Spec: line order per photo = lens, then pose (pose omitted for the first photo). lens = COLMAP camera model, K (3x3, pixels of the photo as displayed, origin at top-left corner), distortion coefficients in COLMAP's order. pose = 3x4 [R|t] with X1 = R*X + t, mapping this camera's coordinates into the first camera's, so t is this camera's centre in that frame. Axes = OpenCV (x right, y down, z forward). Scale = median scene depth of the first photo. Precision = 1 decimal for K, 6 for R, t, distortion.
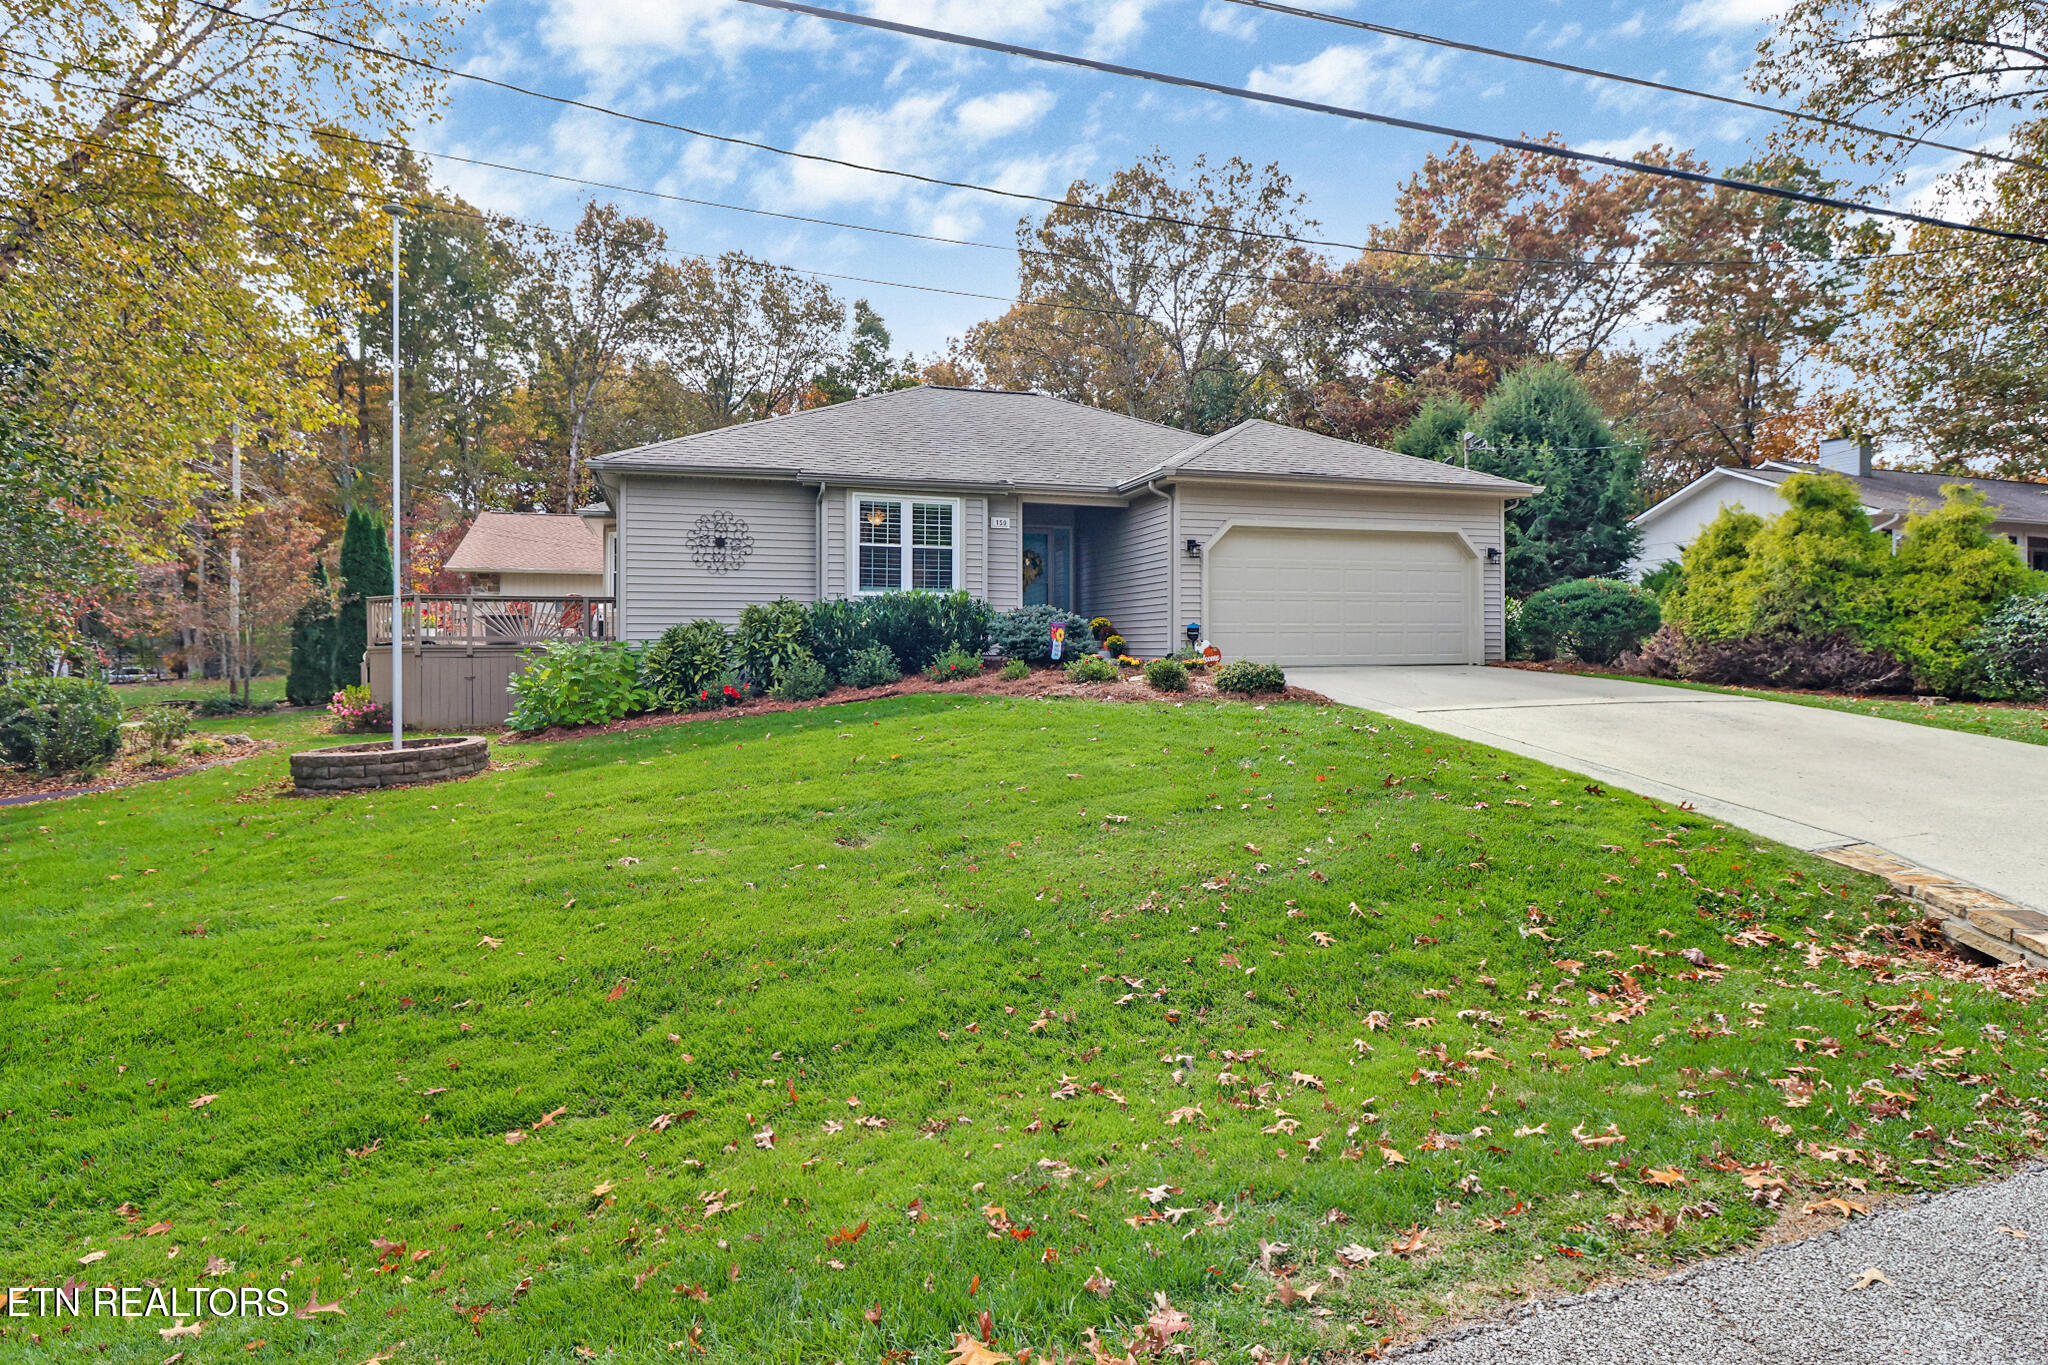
lens RADIAL K [[1077.3, 0, 1039.4], [0, 1077.3, 678.2], [0, 0, 1]] dist [-0.004685, -0.000154]
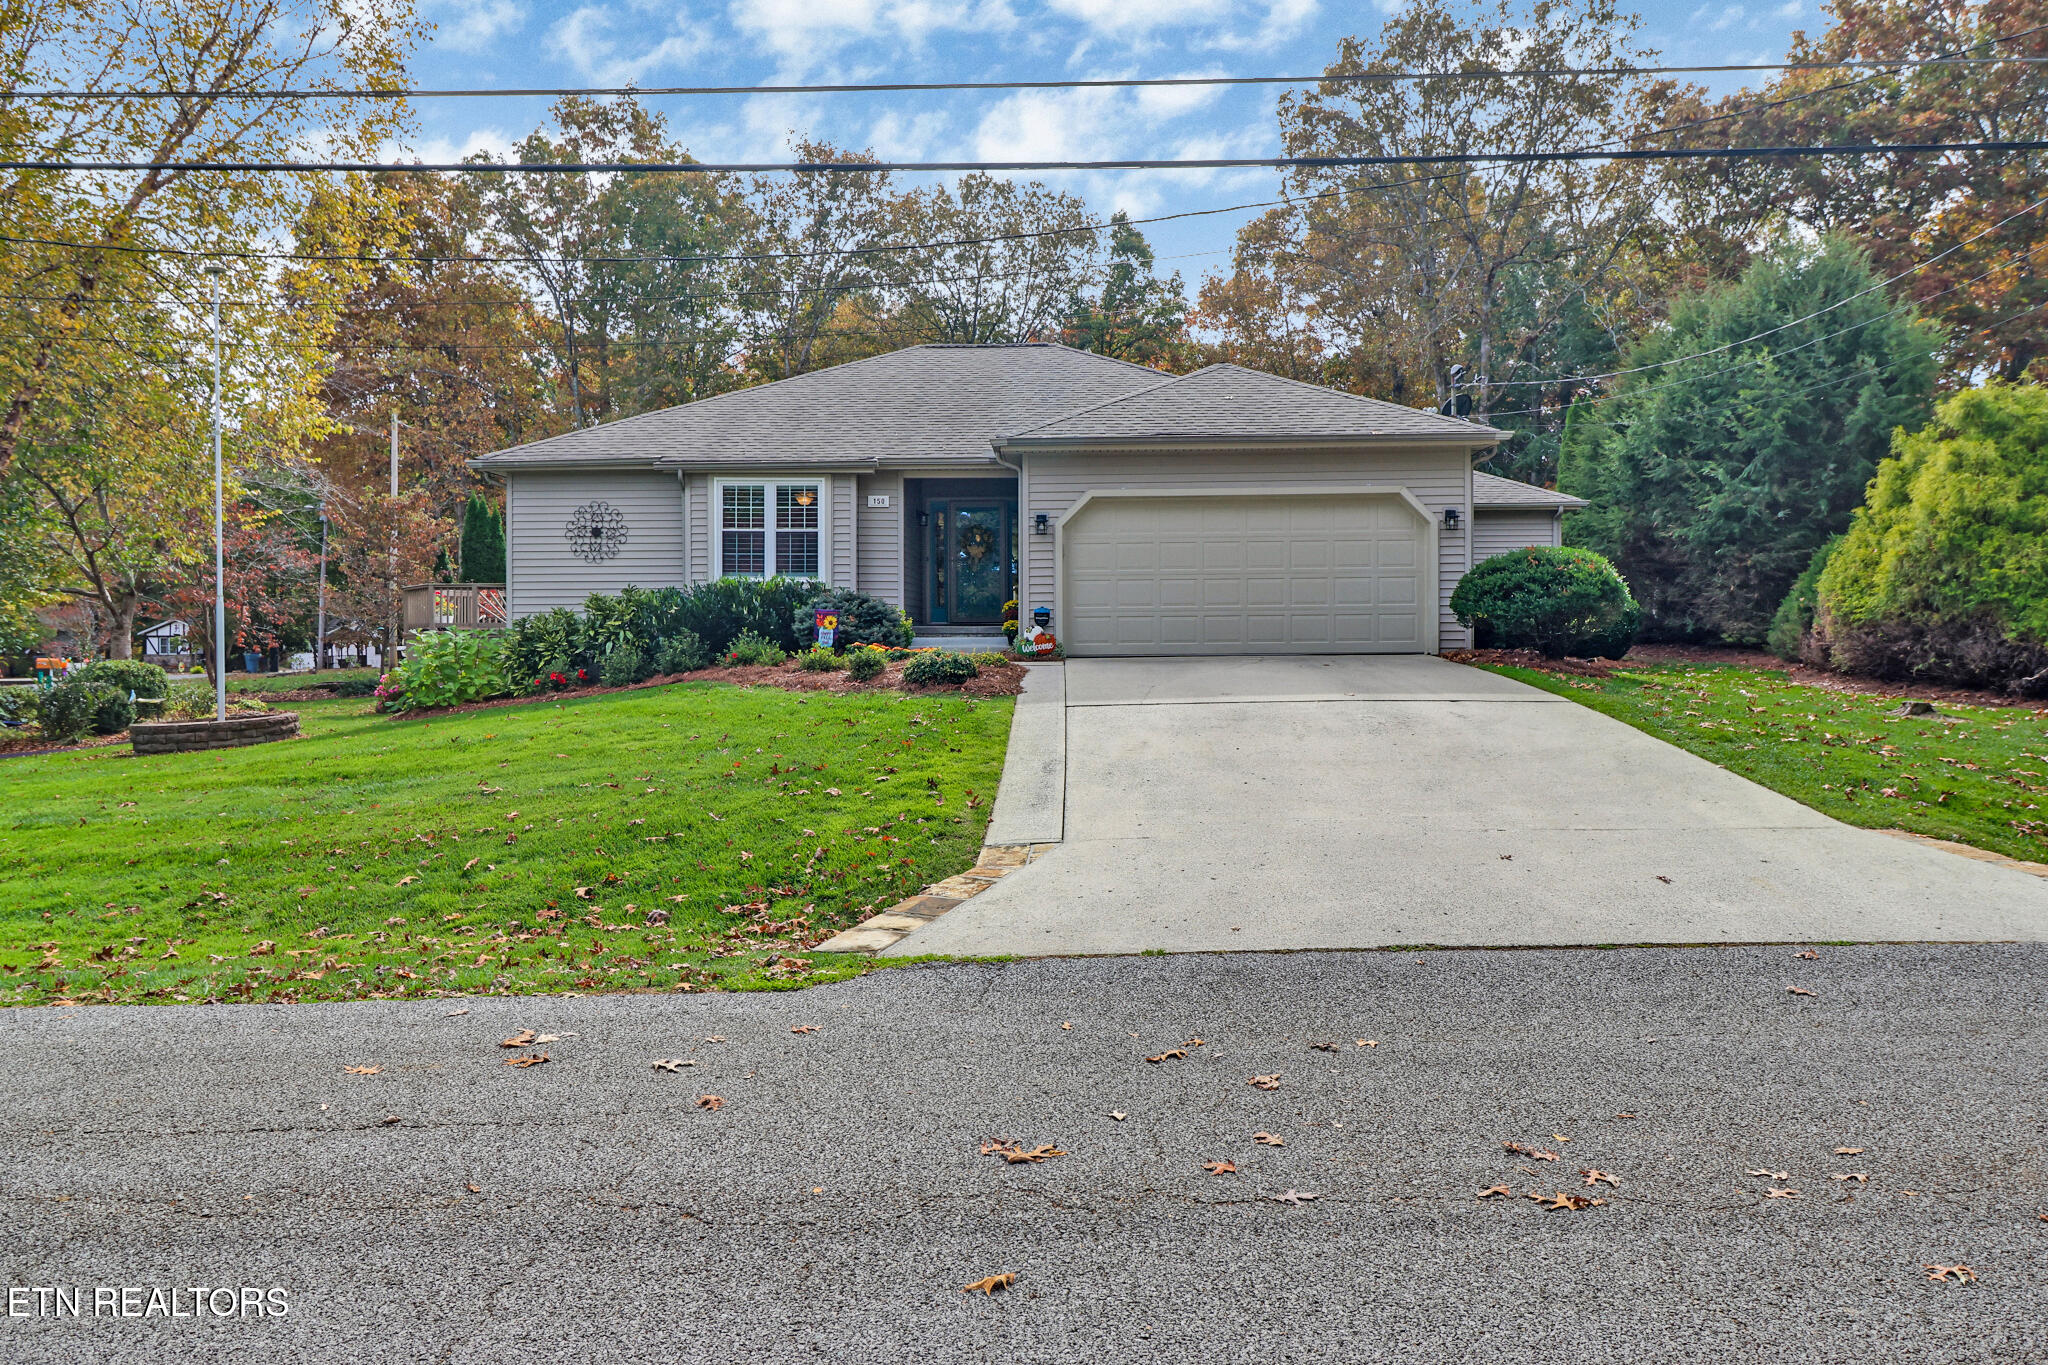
lens RADIAL K [[1361.6, 0, 1025.2], [0, 1361.6, 679.1], [0, 0, 1]] dist [0.002578, 0.000766]
pose [[0.939144, 0.010407, -0.343367, 0.510767], [-0.007041, 0.999914, 0.011049, -0.003185], [0.343452, -0.007959, 0.939136, -0.076428]]
